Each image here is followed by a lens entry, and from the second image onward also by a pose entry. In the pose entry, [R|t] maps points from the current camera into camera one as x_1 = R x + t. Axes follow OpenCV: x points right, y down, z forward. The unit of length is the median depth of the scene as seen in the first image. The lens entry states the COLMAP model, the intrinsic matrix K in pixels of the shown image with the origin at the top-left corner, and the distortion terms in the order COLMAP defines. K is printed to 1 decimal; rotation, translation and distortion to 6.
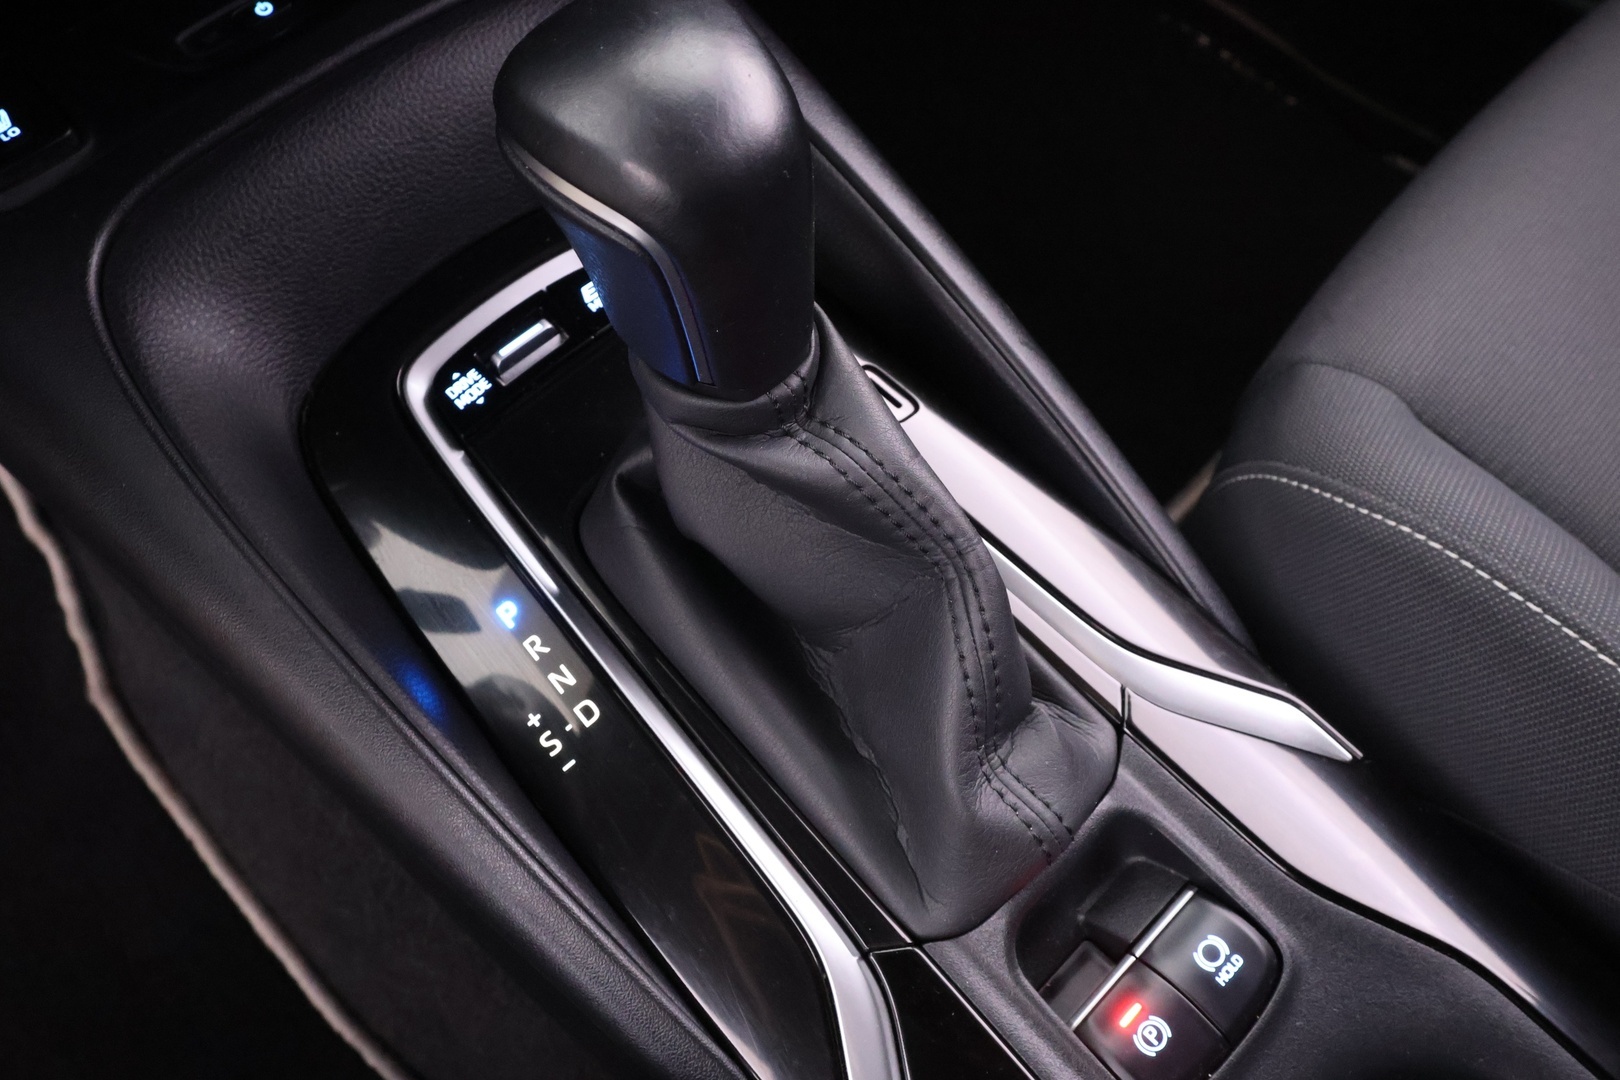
lens RADIAL K [[1307.1, 0, 810.0], [0, 1307.1, 540.0], [0, 0, 1]] dist [-0.006618, -0.001018]
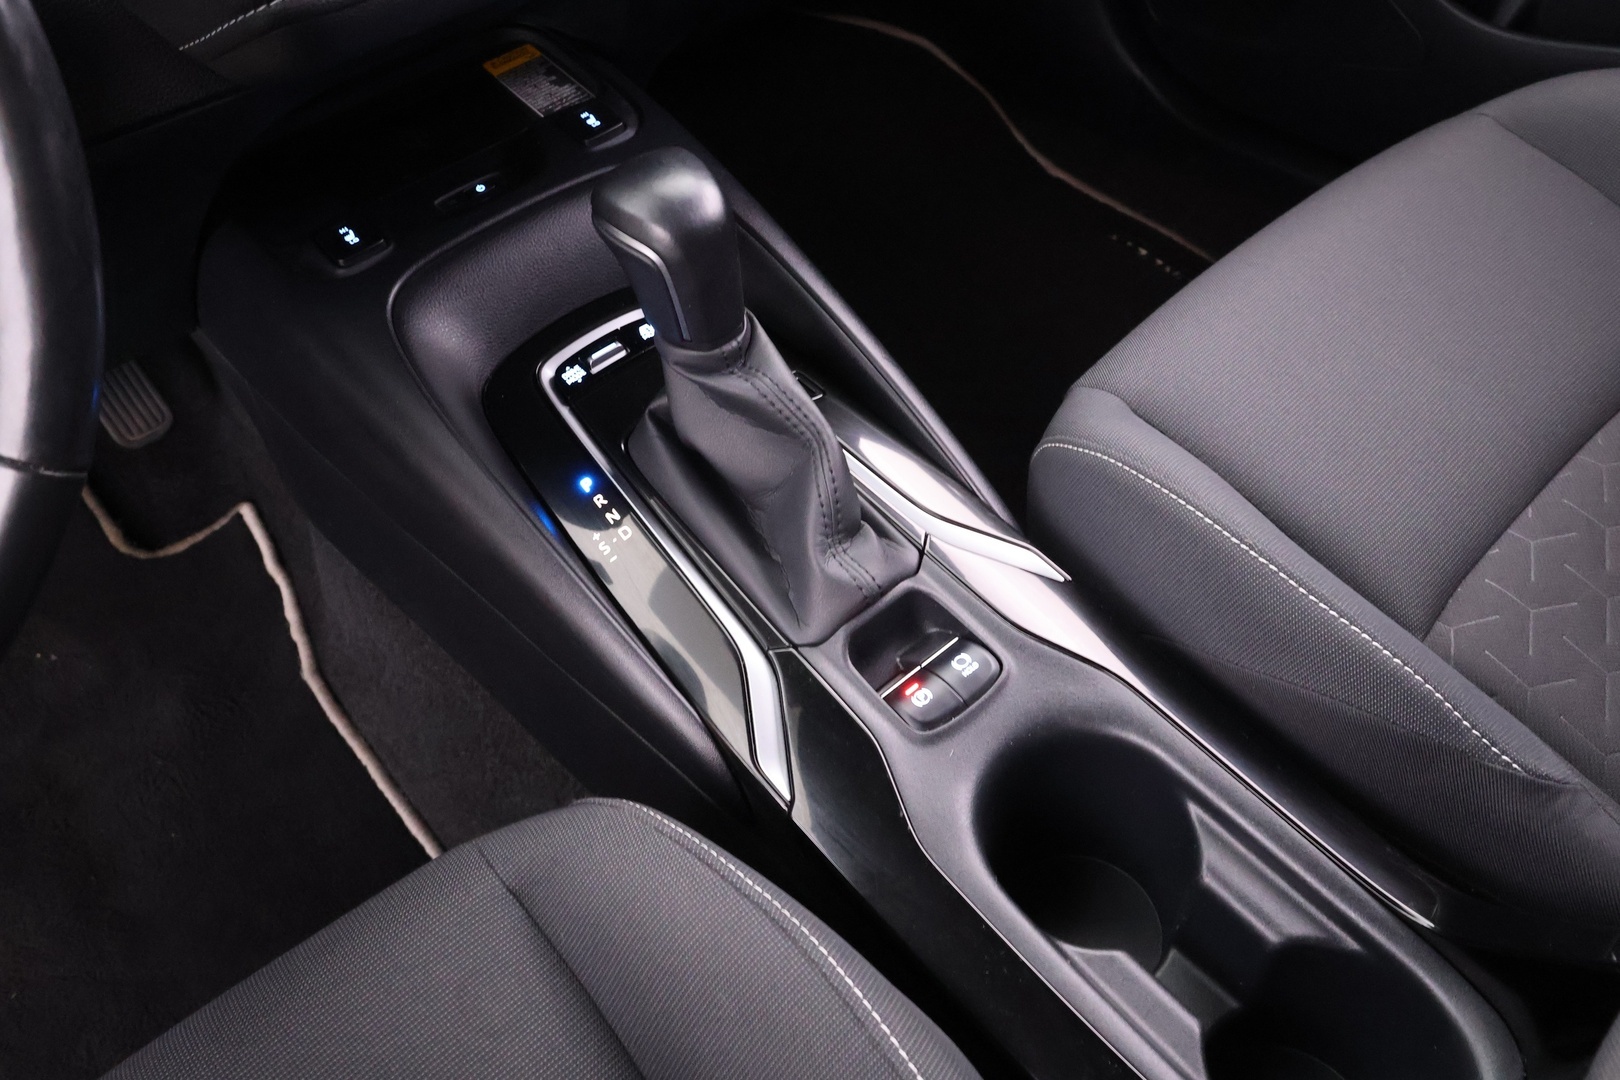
lens RADIAL K [[1355.1, 0, 810.0], [0, 1355.1, 540.0], [0, 0, 1]] dist [-0.009144, -0.001180]
pose [[0.995475, 0.010411, -0.094448, 0.264209], [-0.029860, 0.977901, -0.206926, 0.521275], [0.090206, 0.208810, 0.973787, -0.816865]]
